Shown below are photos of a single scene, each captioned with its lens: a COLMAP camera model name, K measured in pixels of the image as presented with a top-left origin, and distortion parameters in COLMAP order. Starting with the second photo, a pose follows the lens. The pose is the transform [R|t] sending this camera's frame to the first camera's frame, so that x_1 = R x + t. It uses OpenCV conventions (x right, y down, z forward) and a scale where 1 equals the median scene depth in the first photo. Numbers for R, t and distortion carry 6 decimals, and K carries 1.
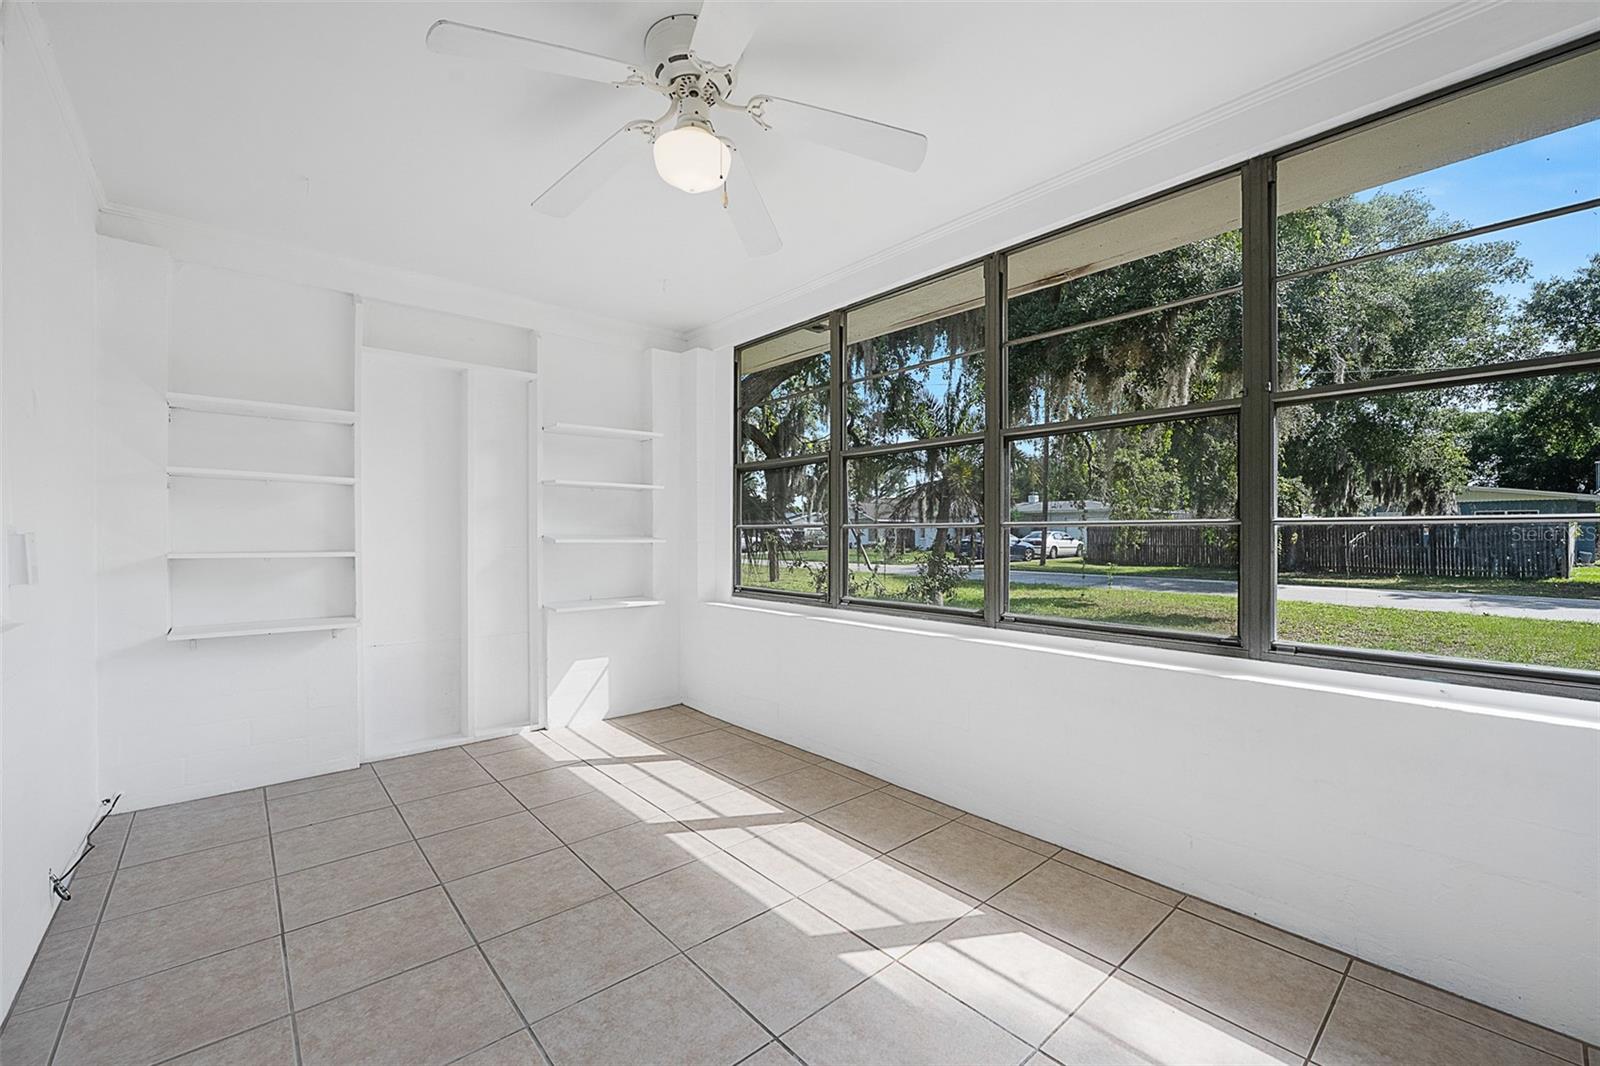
lens RADIAL K [[653.7, 0, 843.2], [0, 653.7, 559.4], [0, 0, 1]] dist [-0.056518, 0.010461]
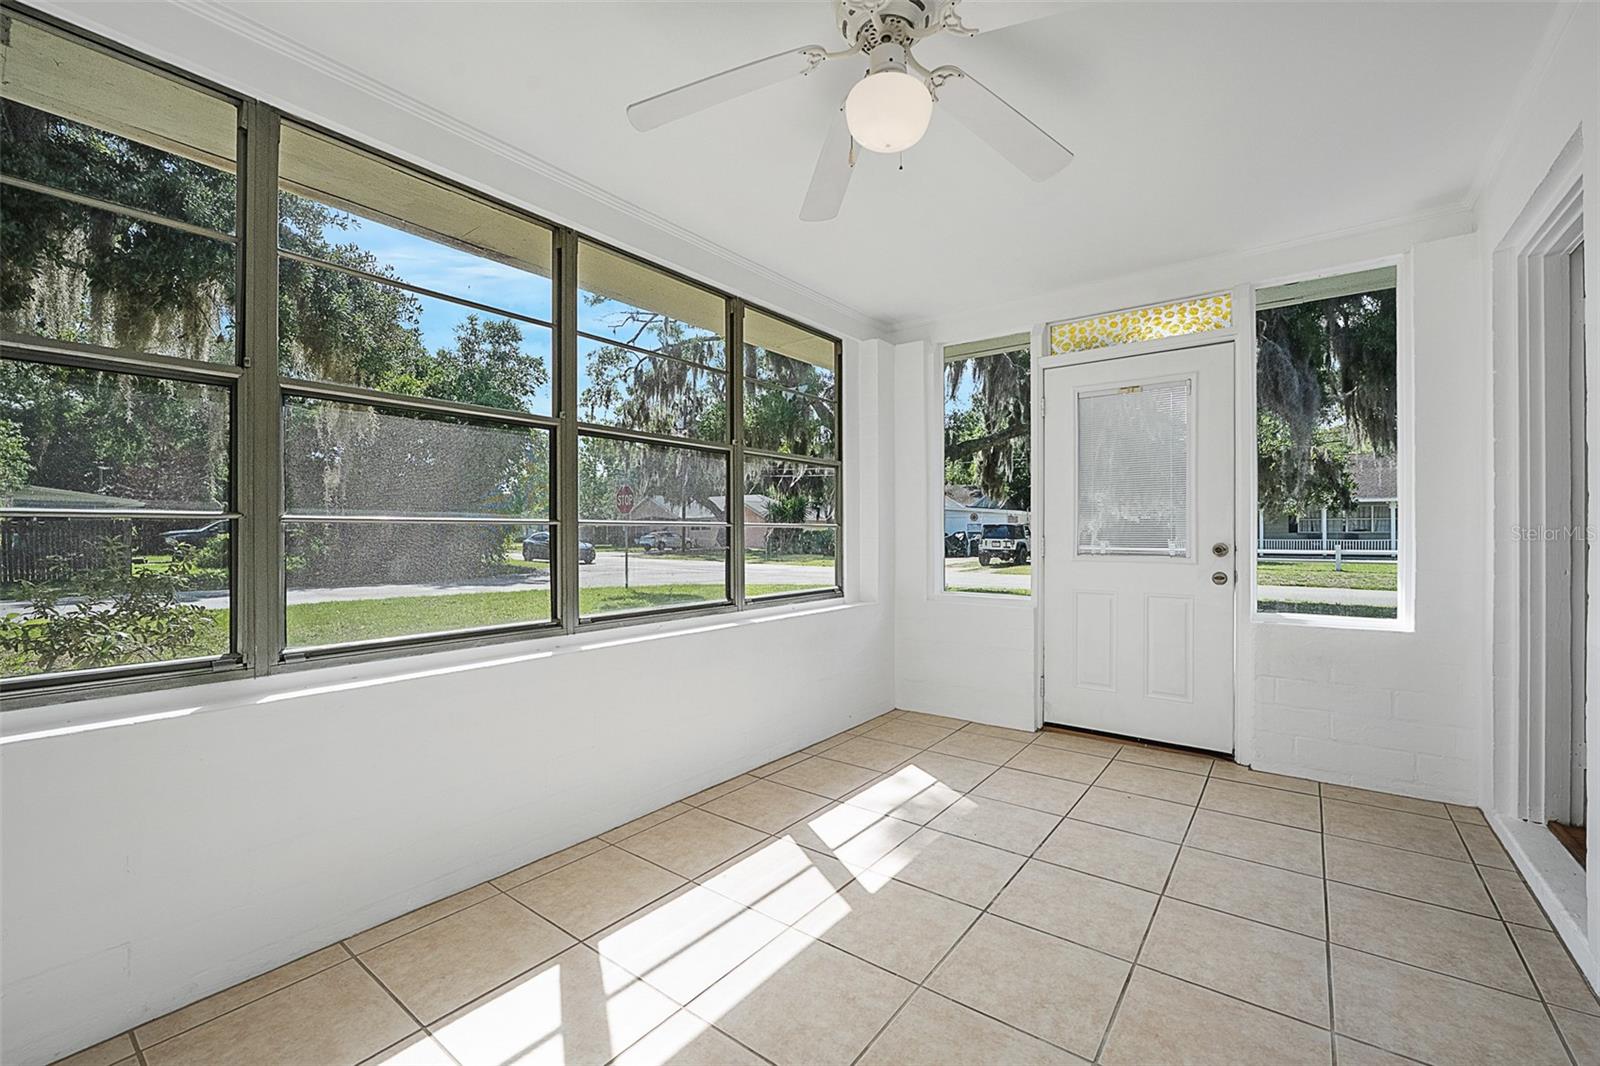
lens RADIAL K [[654.9, 0, 810.0], [0, 654.9, 535.3], [0, 0, 1]] dist [-0.007709, -0.000041]
pose [[-0.167015, 0.001126, 0.985954, -0.694153], [0.029900, 0.999545, 0.003923, -0.026587], [-0.985501, 0.030136, -0.166973, 0.769764]]
